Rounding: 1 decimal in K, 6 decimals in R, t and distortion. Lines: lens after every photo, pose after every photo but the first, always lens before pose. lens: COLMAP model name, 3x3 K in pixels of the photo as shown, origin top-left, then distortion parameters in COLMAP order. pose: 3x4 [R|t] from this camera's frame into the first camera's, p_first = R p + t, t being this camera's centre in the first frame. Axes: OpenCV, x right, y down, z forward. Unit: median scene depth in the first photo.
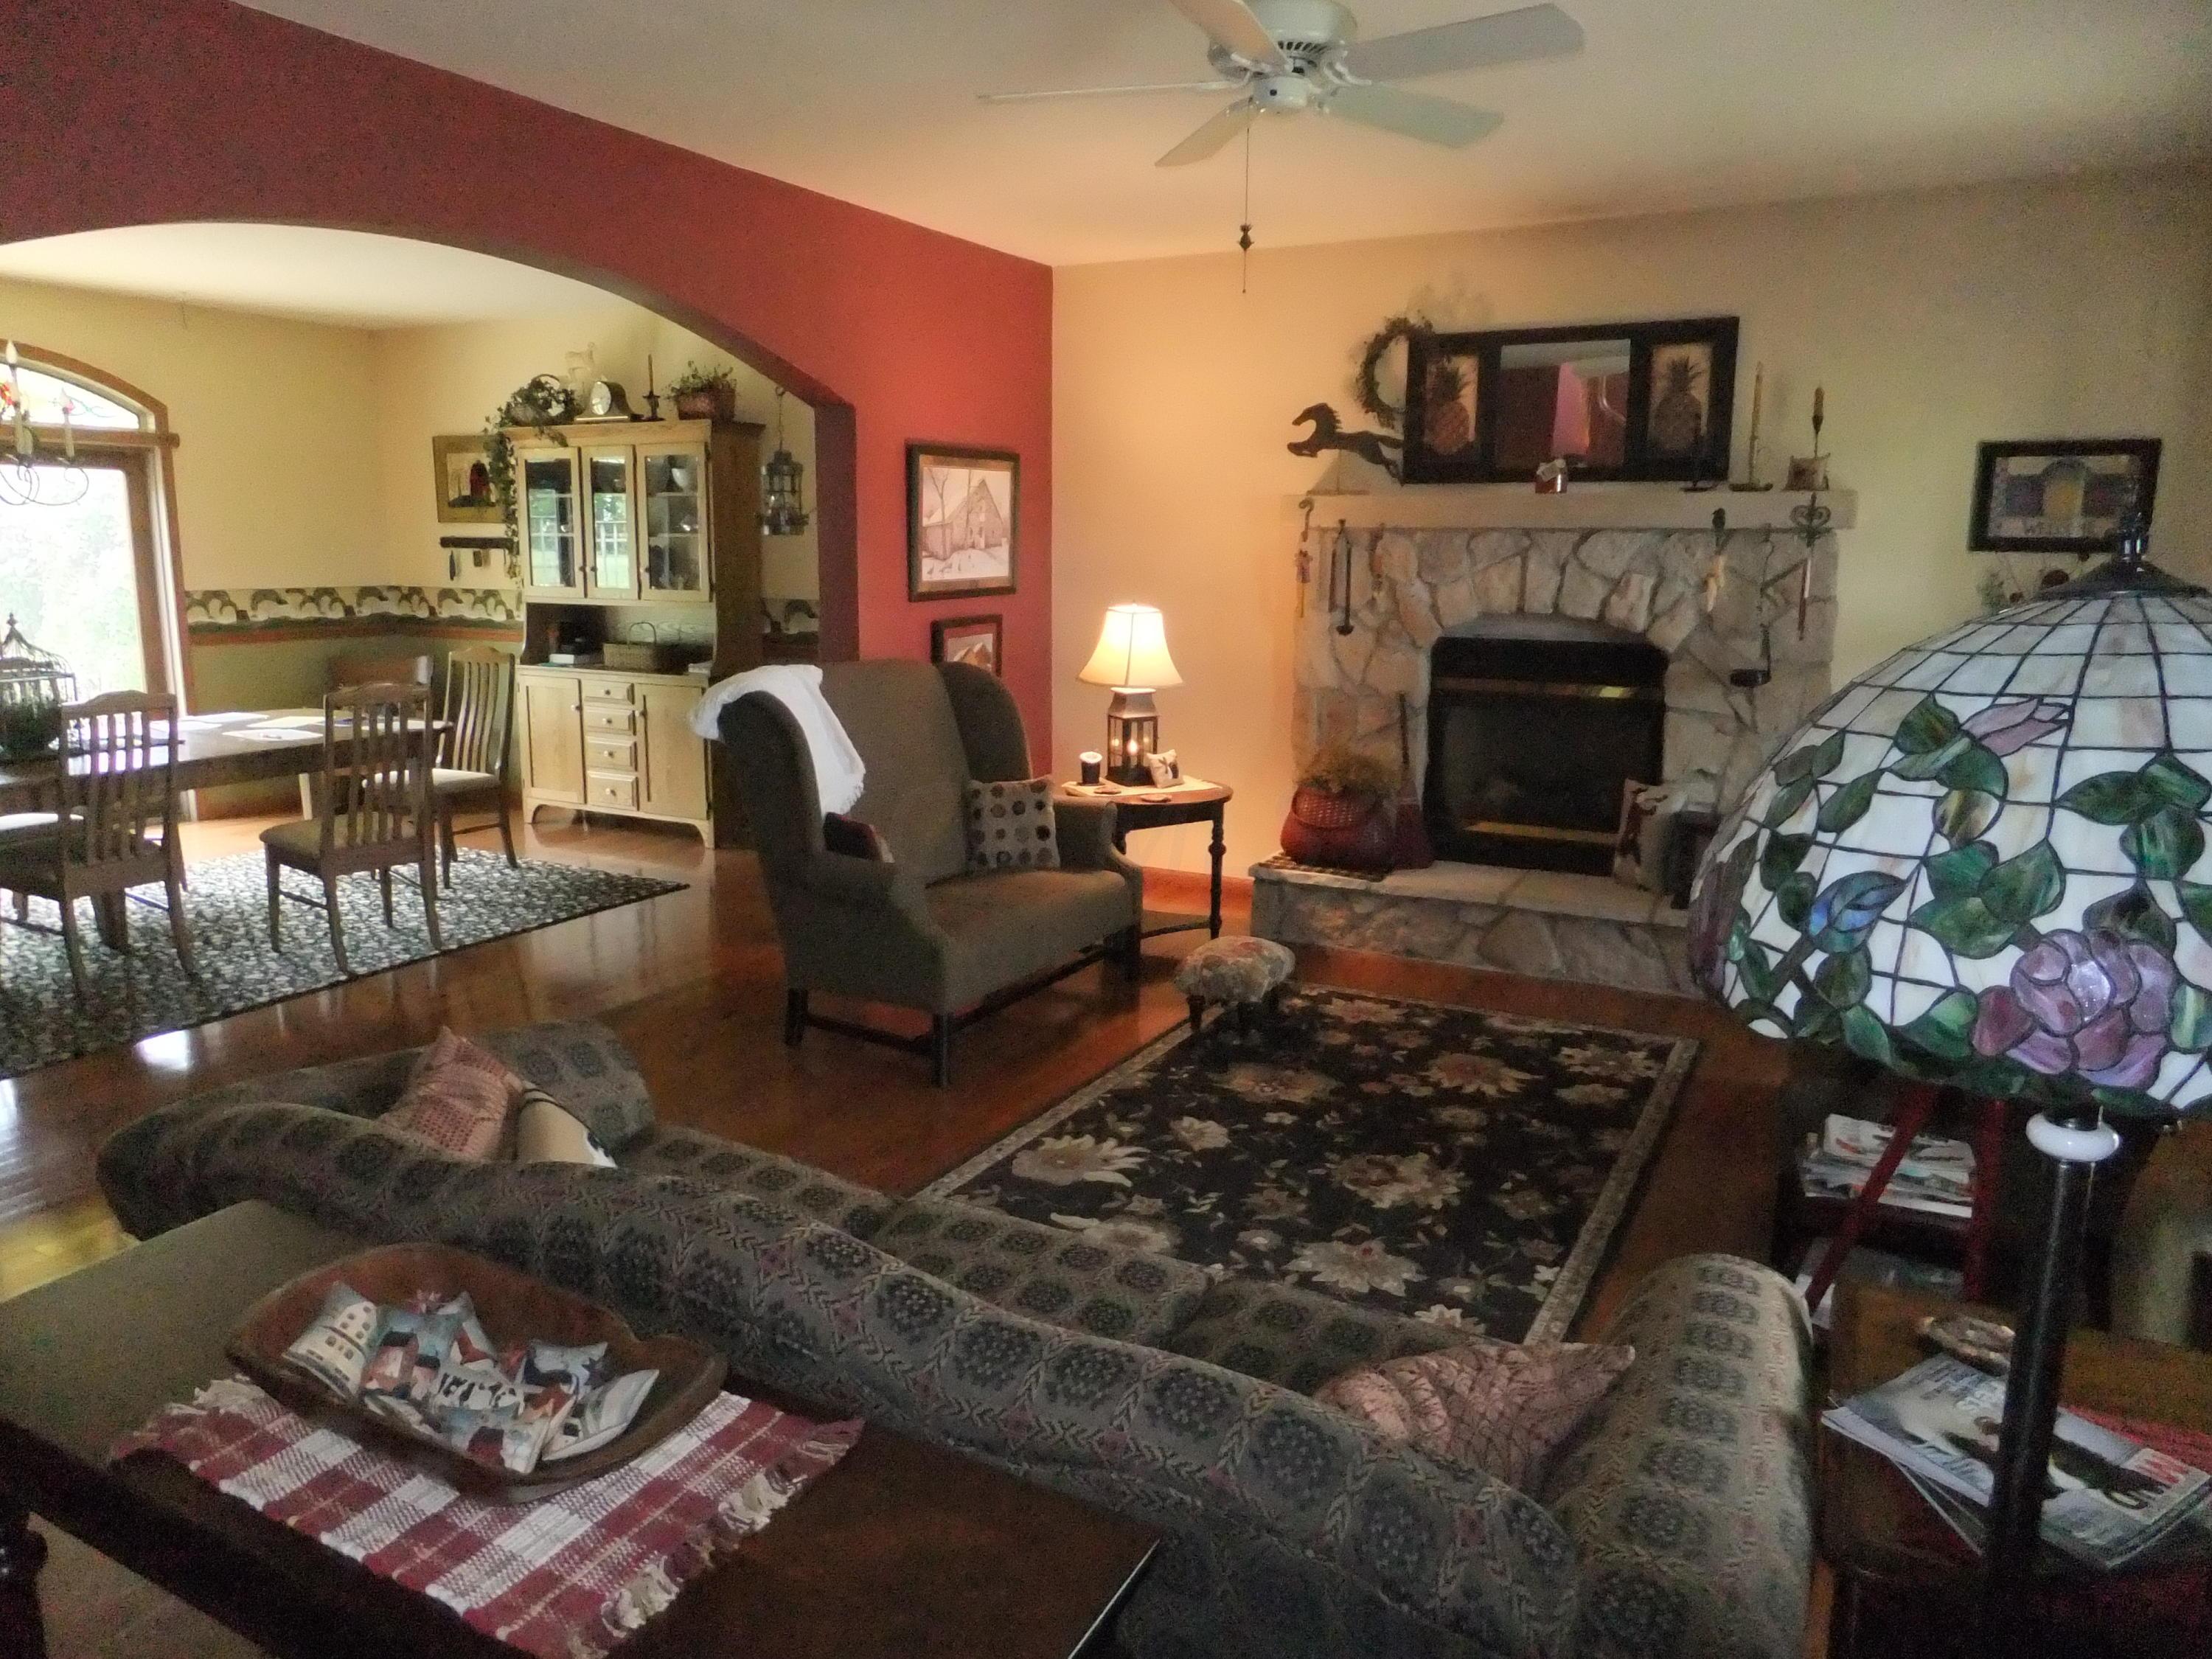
lens RADIAL K [[1483.1, 0, 1078.3], [0, 1483.1, 795.4], [0, 0, 1]] dist [-0.039734, 0.035576]
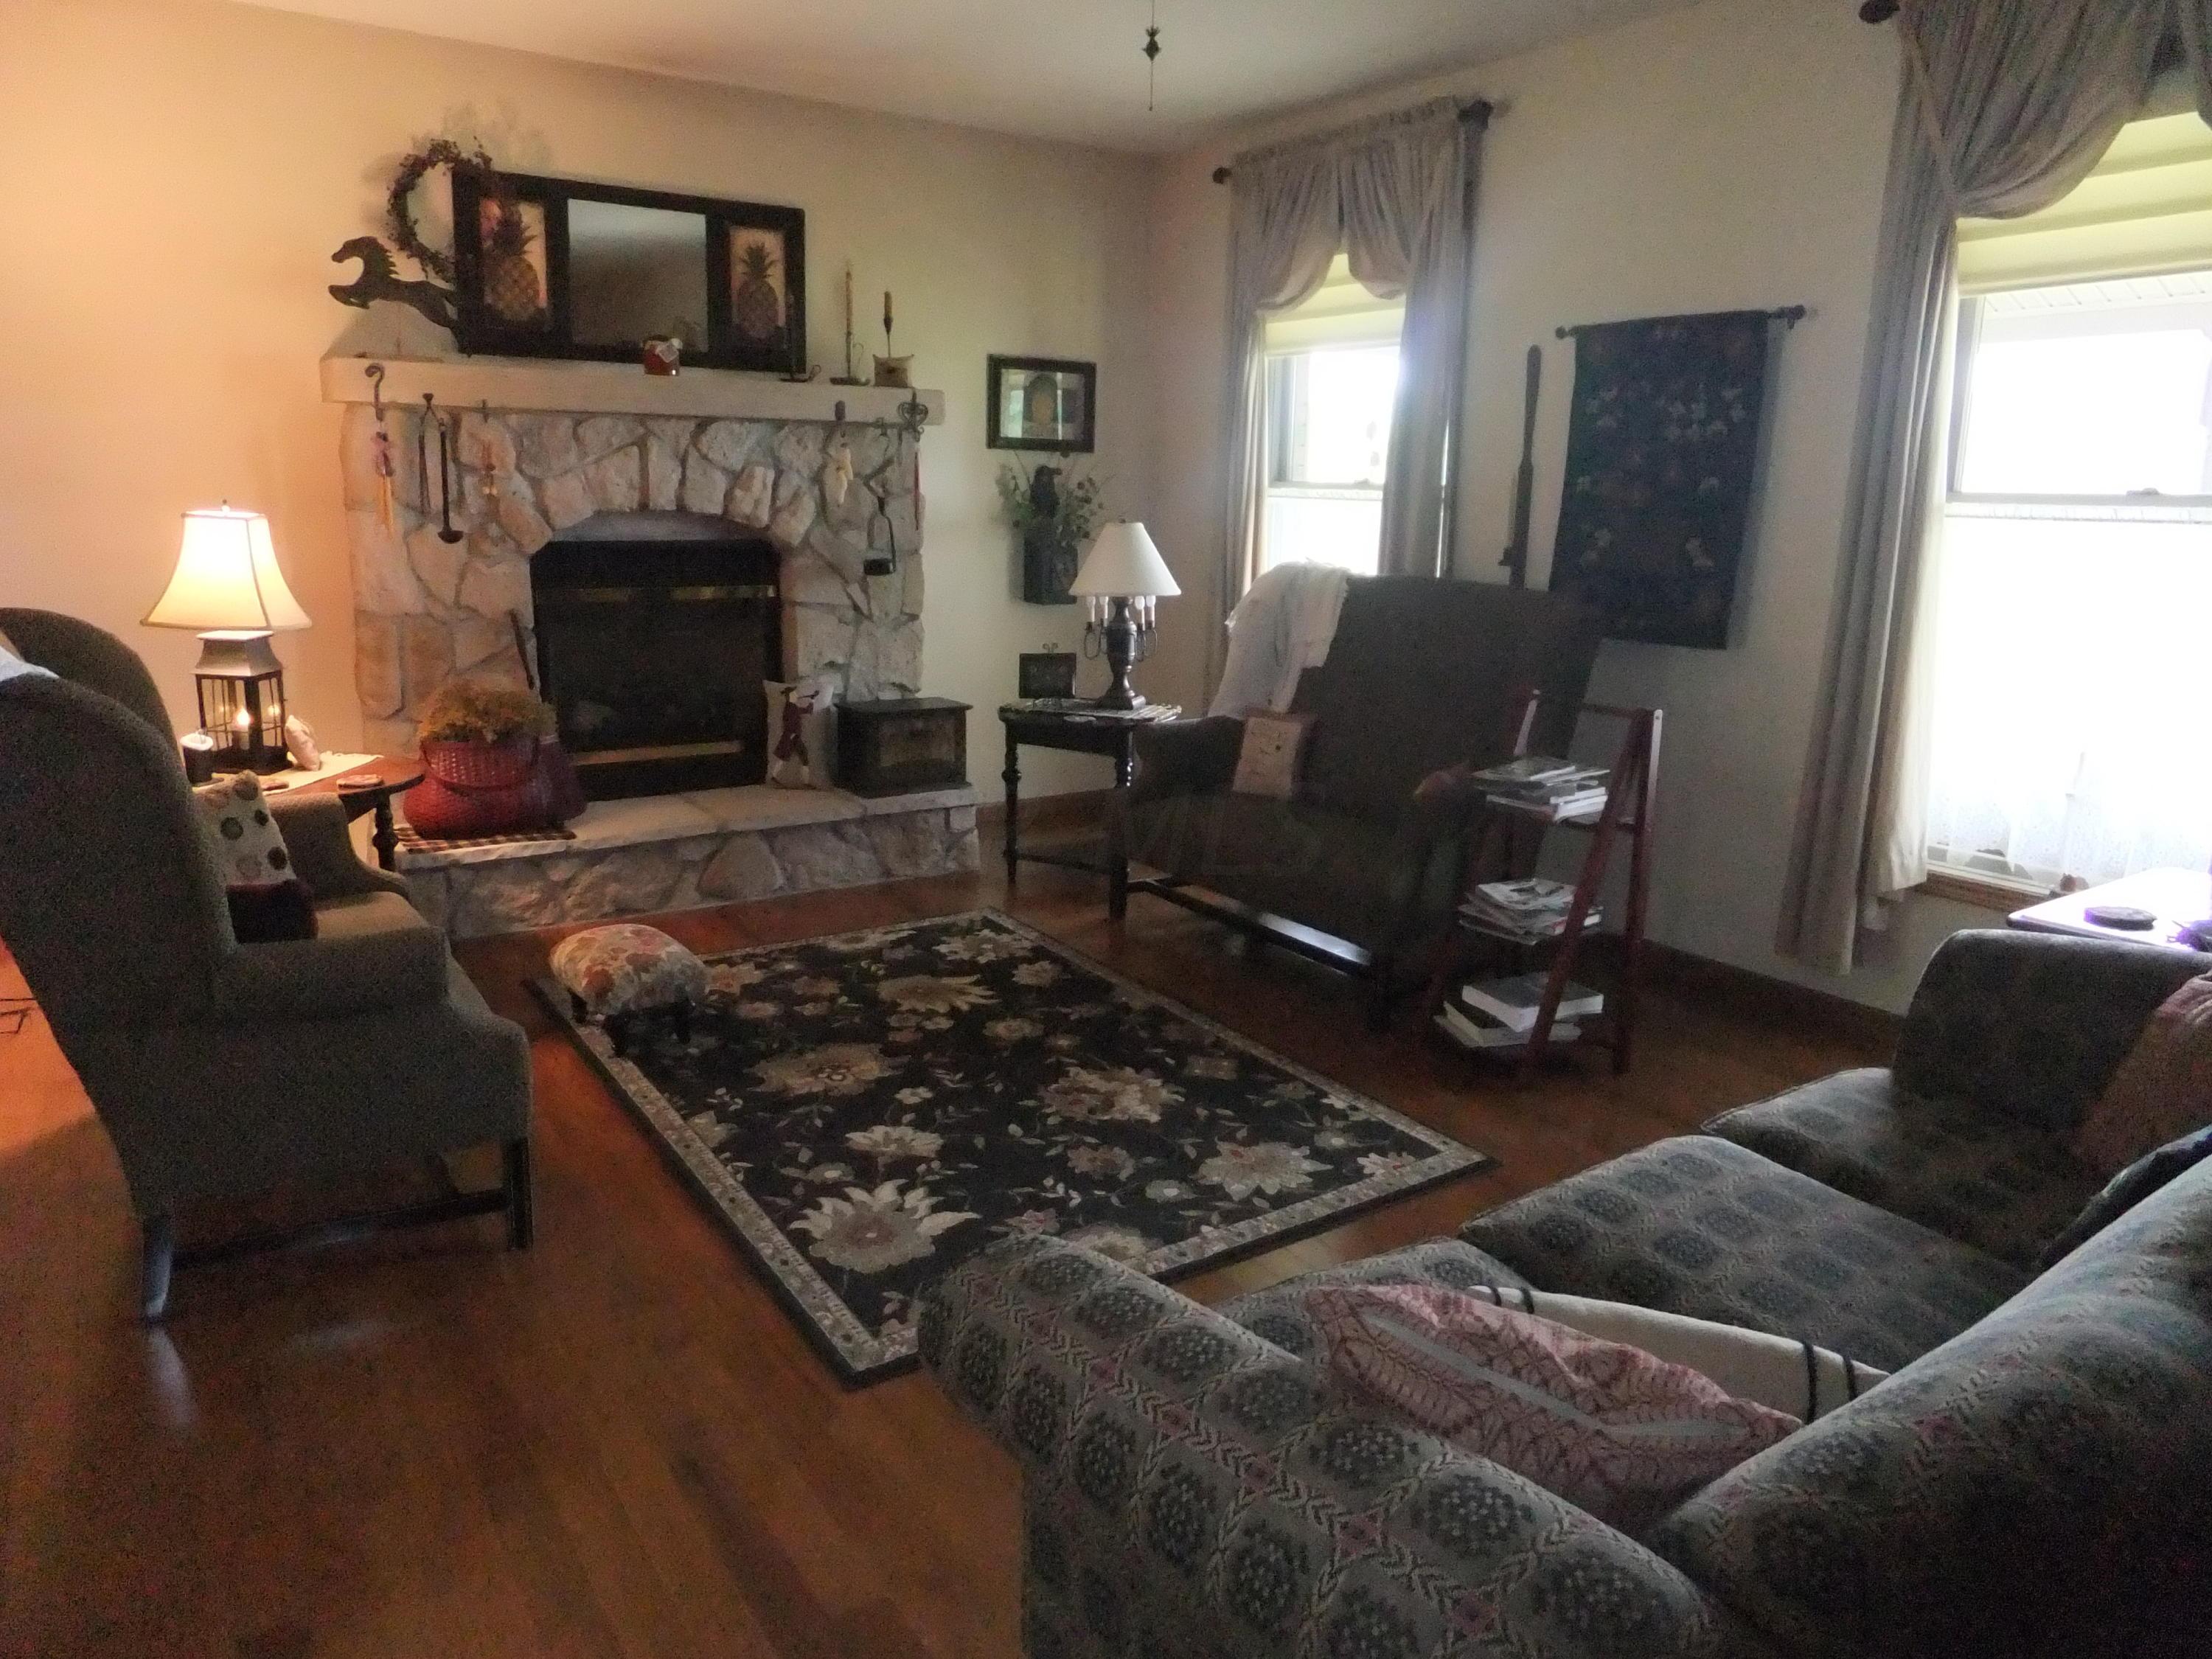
lens RADIAL K [[1486.0, 0, 1100.0], [0, 1486.0, 778.8], [0, 0, 1]] dist [-0.056619, 0.039451]
pose [[0.454787, -0.169359, 0.874349, -0.402411], [0.127665, 0.984011, 0.124196, -0.041794], [-0.881403, 0.055141, 0.469136, 0.369706]]
